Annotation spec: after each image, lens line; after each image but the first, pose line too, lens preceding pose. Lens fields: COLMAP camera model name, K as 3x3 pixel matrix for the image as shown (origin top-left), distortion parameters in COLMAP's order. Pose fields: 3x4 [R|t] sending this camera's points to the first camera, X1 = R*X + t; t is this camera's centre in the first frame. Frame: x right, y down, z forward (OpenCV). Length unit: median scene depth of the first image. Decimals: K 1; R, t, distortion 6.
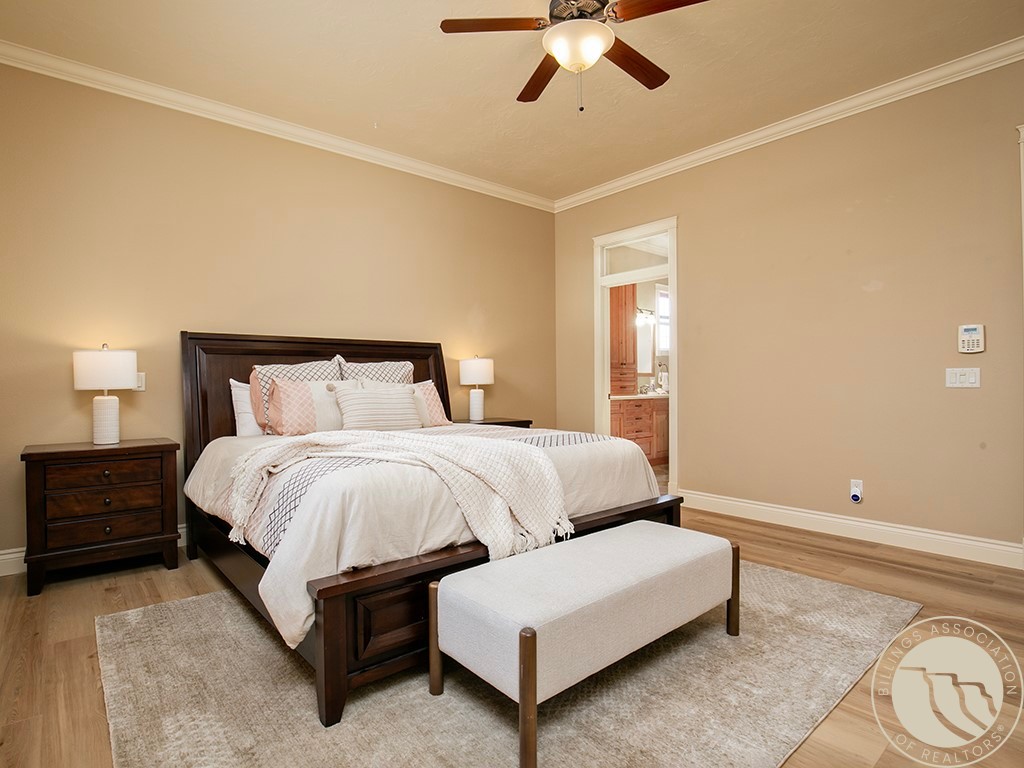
lens RADIAL K [[541.8, 0, 520.7], [0, 541.8, 384.1], [0, 0, 1]] dist [-0.018347, 0.000364]
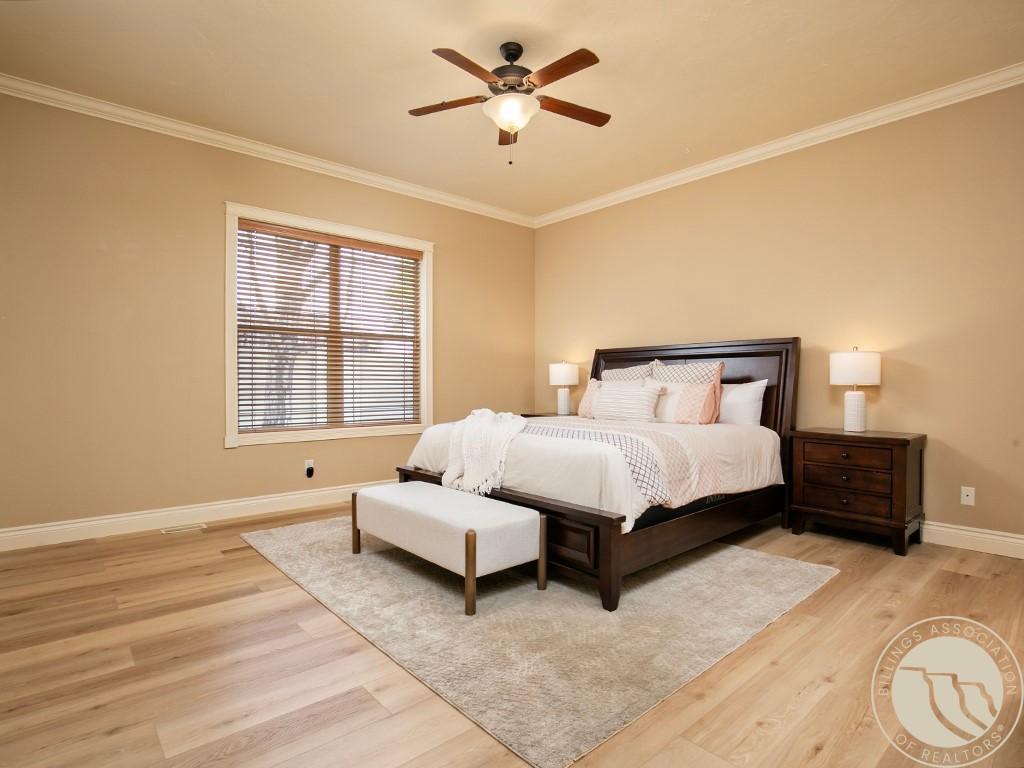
lens RADIAL K [[541.8, 0, 511.3], [0, 541.8, 384.7], [0, 0, 1]] dist [-0.018347, 0.000364]
pose [[0.007066, 0.013391, -0.999885, 1.102838], [-0.001519, 0.999909, 0.013380, -0.014399], [0.999974, 0.001425, 0.007086, 0.794142]]
